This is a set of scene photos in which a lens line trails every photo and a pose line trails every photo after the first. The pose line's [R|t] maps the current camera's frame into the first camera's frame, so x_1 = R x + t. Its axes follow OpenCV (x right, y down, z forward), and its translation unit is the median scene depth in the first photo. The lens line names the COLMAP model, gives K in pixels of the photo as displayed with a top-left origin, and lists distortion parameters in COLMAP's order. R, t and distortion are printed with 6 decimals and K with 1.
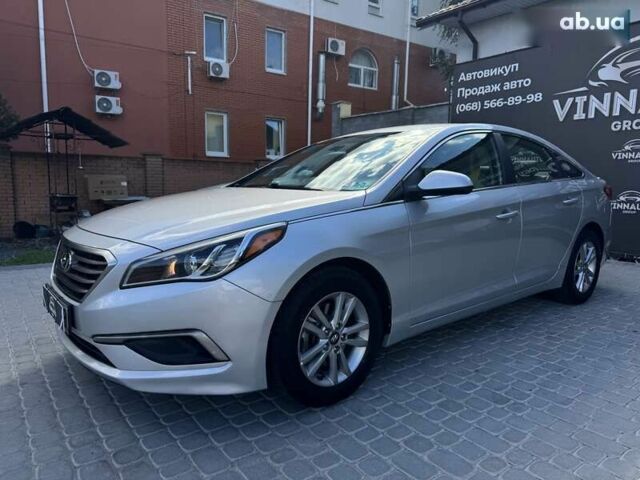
lens RADIAL K [[449.2, 0, 286.1], [0, 449.2, 239.0], [0, 0, 1]] dist [0.004550, -0.022078]
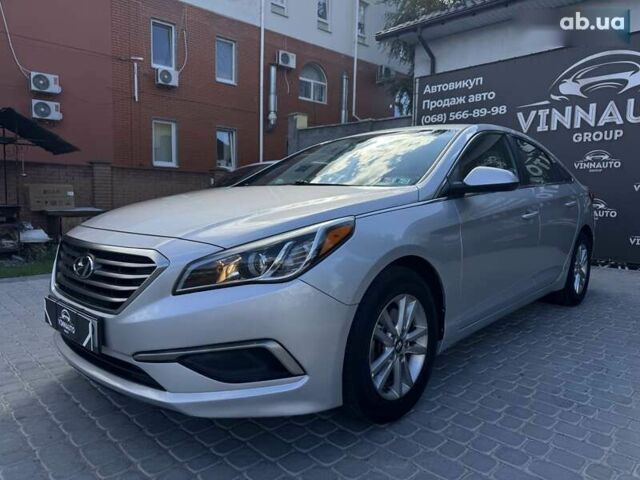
lens RADIAL K [[454.2, 0, 290.8], [0, 454.2, 239.7], [0, 0, 1]] dist [0.005883, -0.027952]
pose [[0.990420, -0.009226, 0.137782, -0.069796], [0.013505, 0.999454, -0.030153, 0.009603], [-0.137429, 0.031725, 0.990004, 0.033908]]
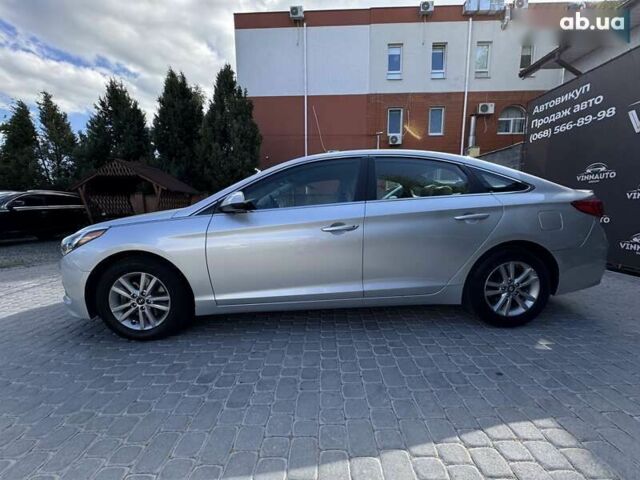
lens RADIAL K [[243.8, 0, 305.4], [0, 243.8, 237.4], [0, 0, 1]] dist [-0.008580, -0.000022]
pose [[0.815320, 0.049311, -0.576907, 0.323700], [-0.051679, 0.998588, 0.012318, -0.014335], [0.576699, 0.019771, 0.816717, 0.186239]]
